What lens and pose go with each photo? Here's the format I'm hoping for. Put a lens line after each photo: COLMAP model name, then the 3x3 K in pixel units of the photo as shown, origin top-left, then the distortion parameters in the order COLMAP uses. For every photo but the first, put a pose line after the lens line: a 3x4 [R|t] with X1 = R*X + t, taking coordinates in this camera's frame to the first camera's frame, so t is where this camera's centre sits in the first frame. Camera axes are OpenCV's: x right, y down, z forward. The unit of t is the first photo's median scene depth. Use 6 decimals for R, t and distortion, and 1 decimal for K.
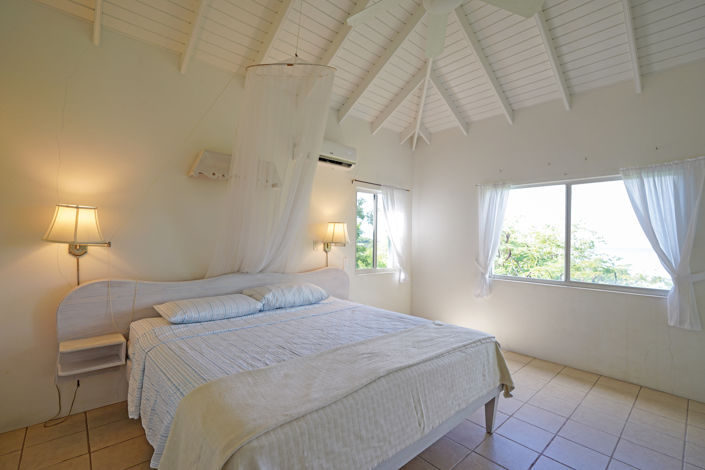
lens RADIAL K [[311.2, 0, 352.3], [0, 311.2, 230.4], [0, 0, 1]] dist [-0.010107, 0.001933]
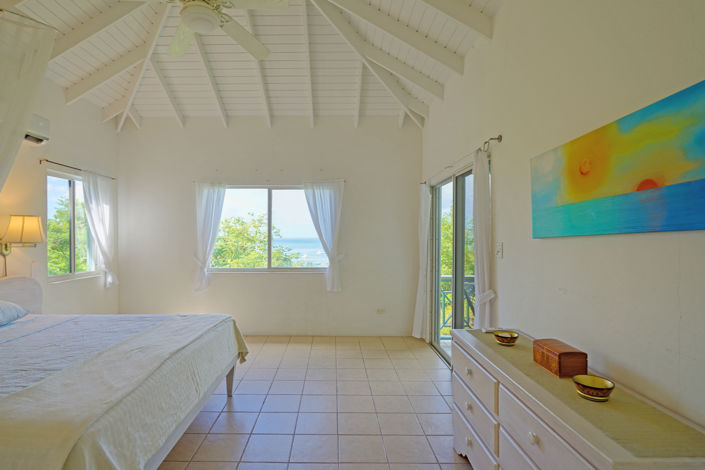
lens RADIAL K [[311.2, 0, 354.4], [0, 311.2, 232.9], [0, 0, 1]] dist [-0.010107, 0.001933]
pose [[0.626923, -0.010724, 0.779007, -0.102592], [-0.008021, 0.999763, 0.020218, -0.004243], [-0.779040, -0.018924, 0.626689, -0.066262]]
